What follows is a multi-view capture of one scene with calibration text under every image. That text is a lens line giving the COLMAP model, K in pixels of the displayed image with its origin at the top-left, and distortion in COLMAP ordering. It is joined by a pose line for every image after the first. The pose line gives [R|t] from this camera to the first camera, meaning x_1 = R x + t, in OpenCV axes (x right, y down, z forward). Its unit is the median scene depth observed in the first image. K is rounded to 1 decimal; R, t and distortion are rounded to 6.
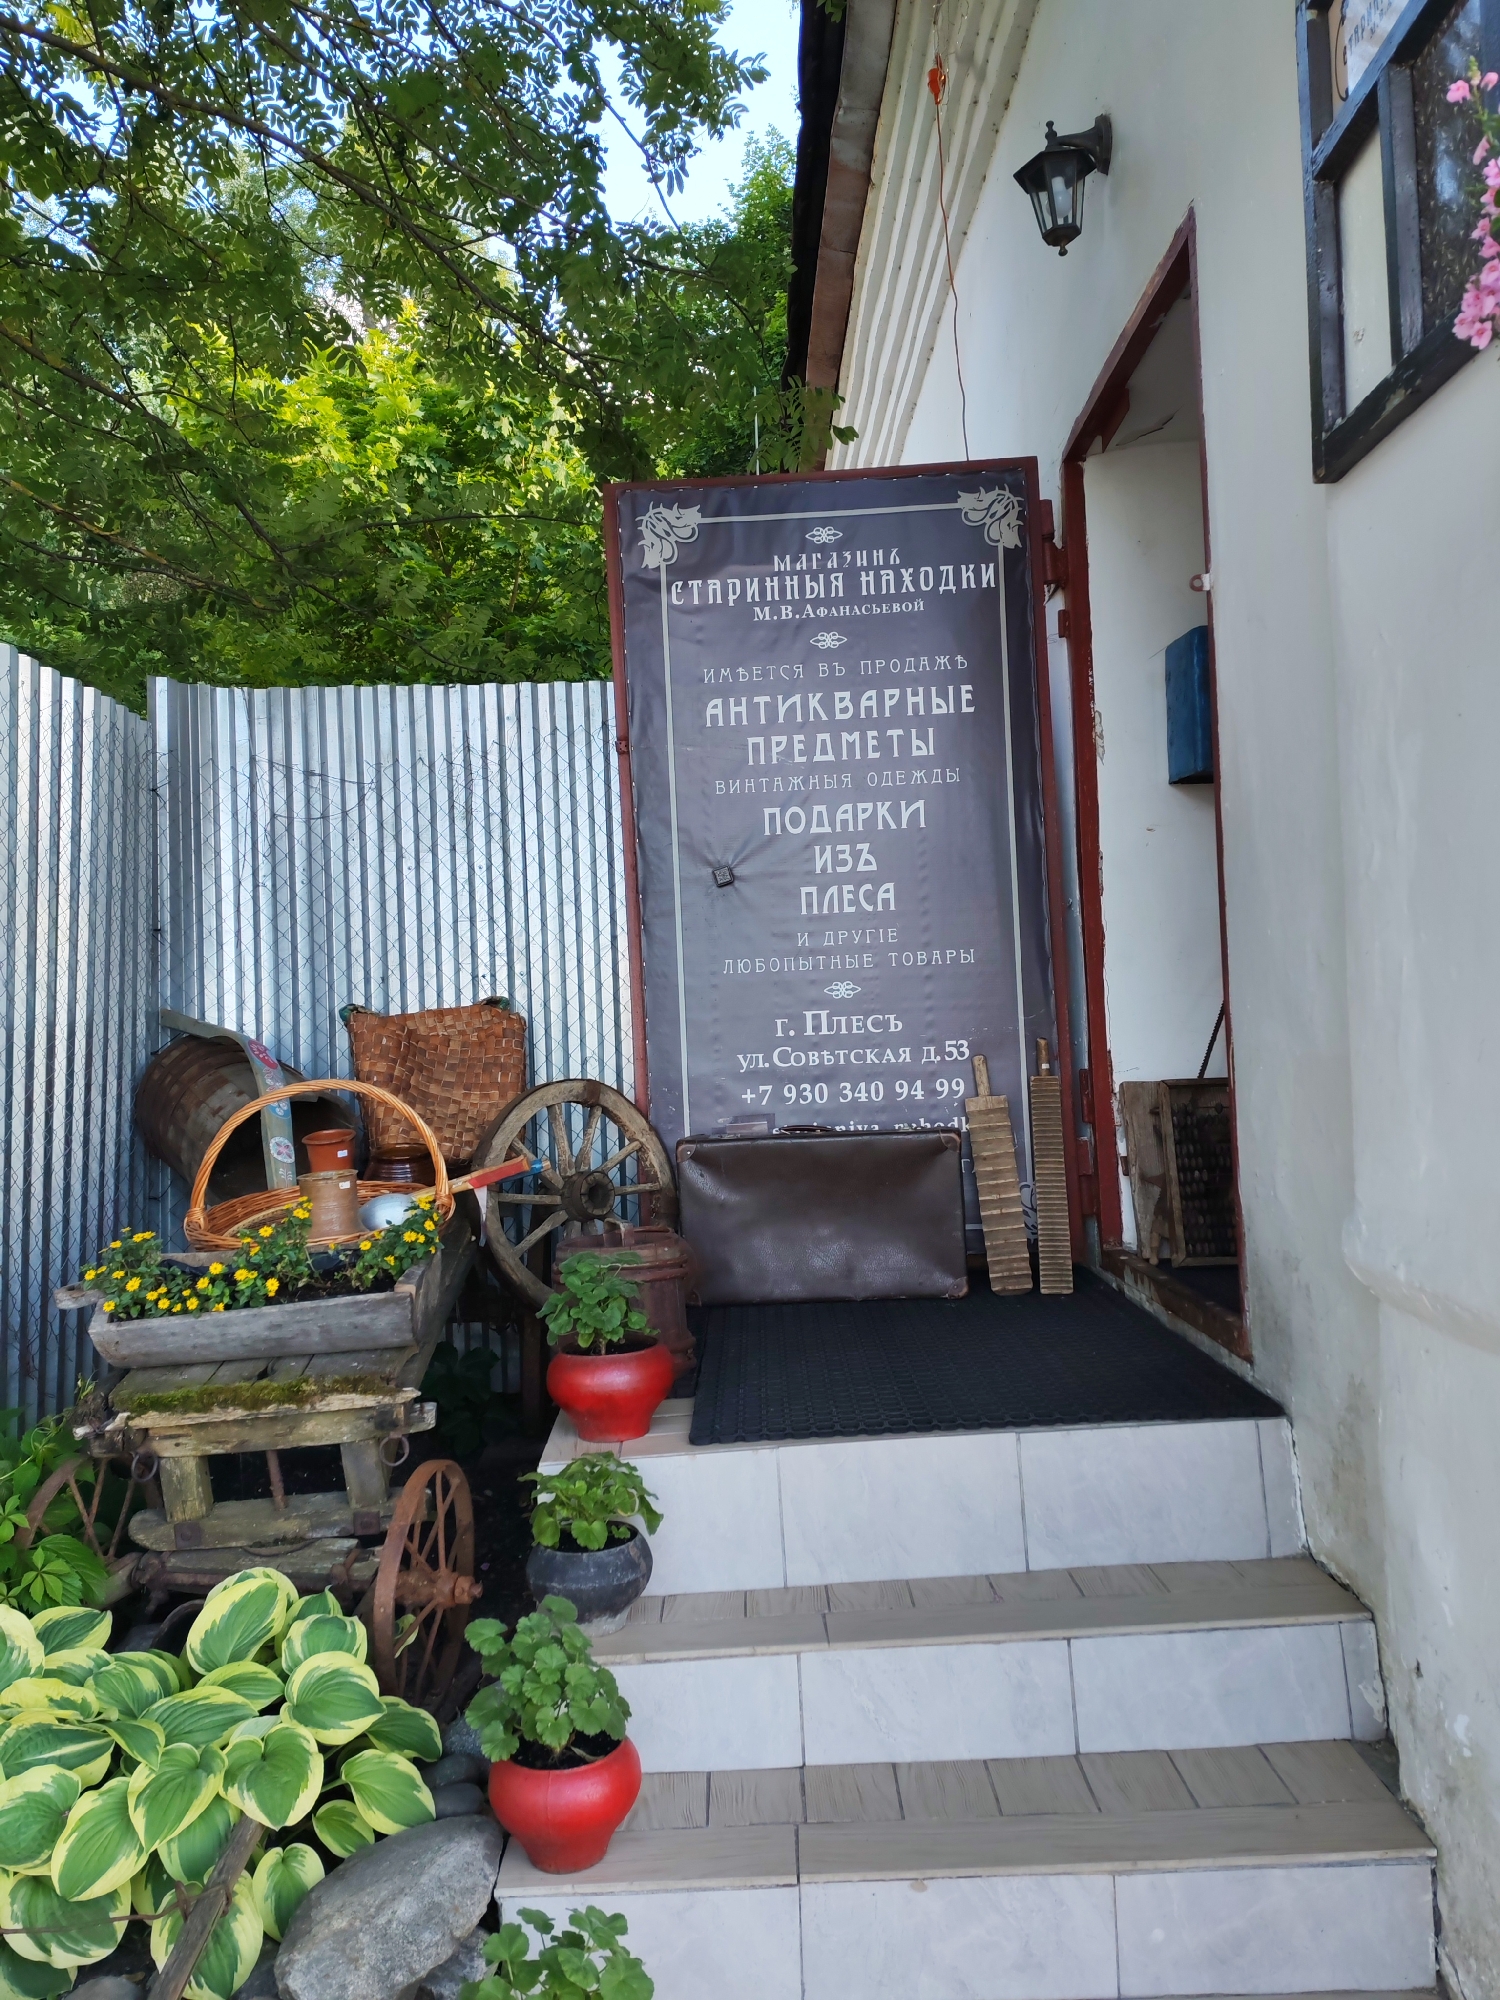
lens RADIAL K [[1552.0, 0, 749.9], [0, 1552.0, 985.7], [0, 0, 1]] dist [0.156997, -0.264633]
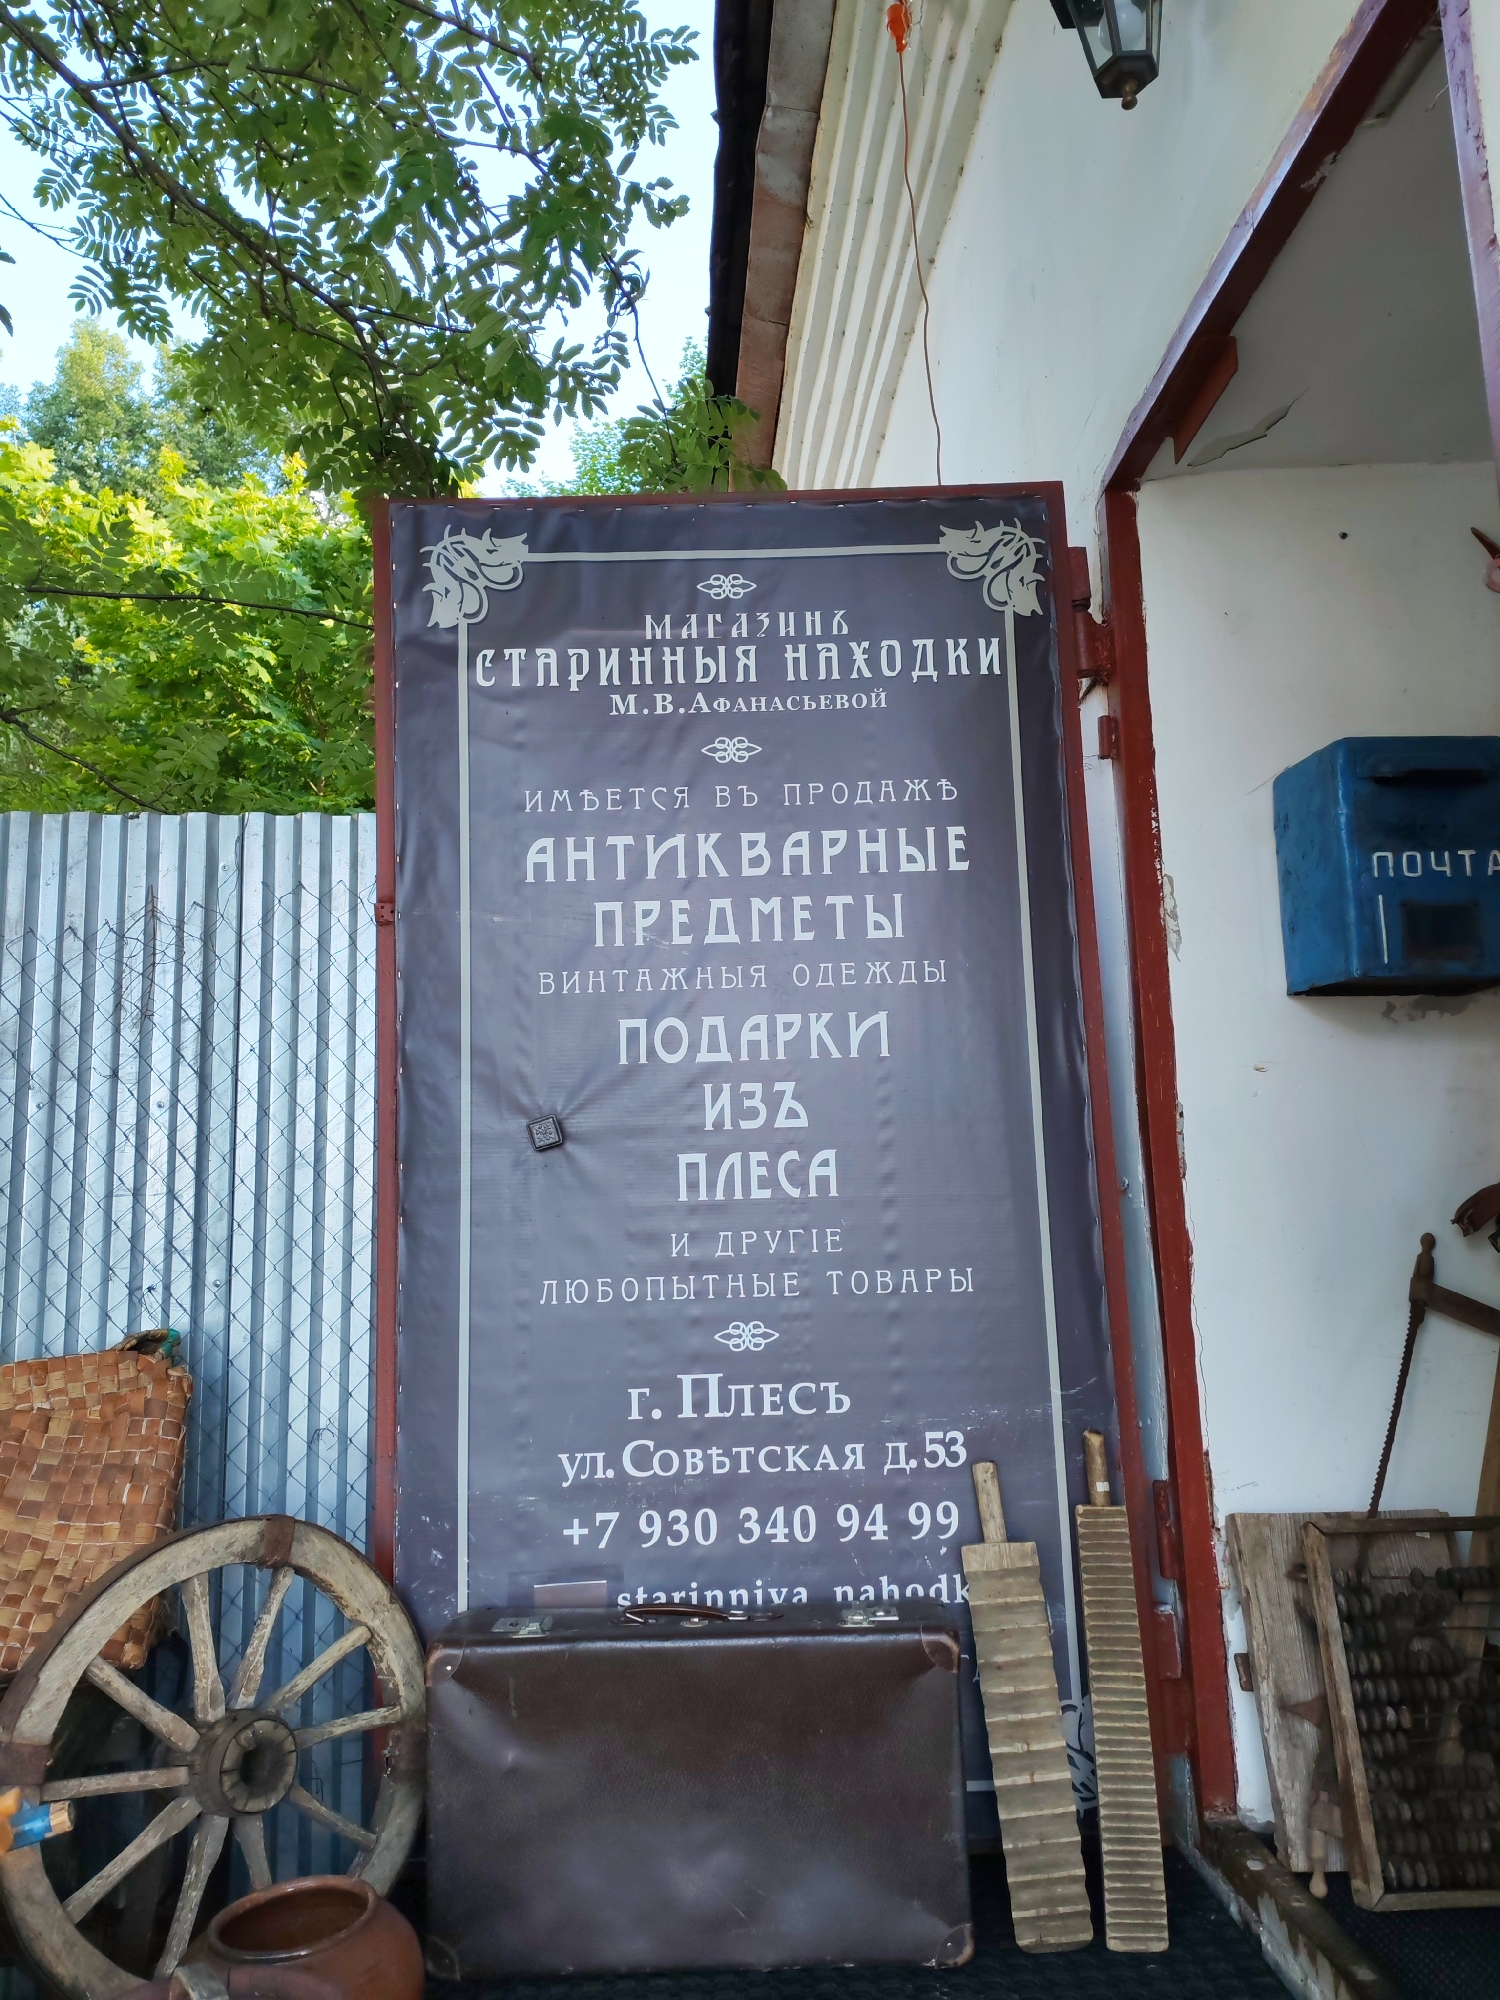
lens RADIAL K [[1552.0, 0, 749.9], [0, 1552.0, 985.7], [0, 0, 1]] dist [0.156997, -0.264633]
pose [[0.998929, 0.019695, 0.041861, 0.033750], [-0.014467, 0.992460, -0.121709, -0.055228], [-0.043942, 0.120973, 0.991683, 0.406767]]
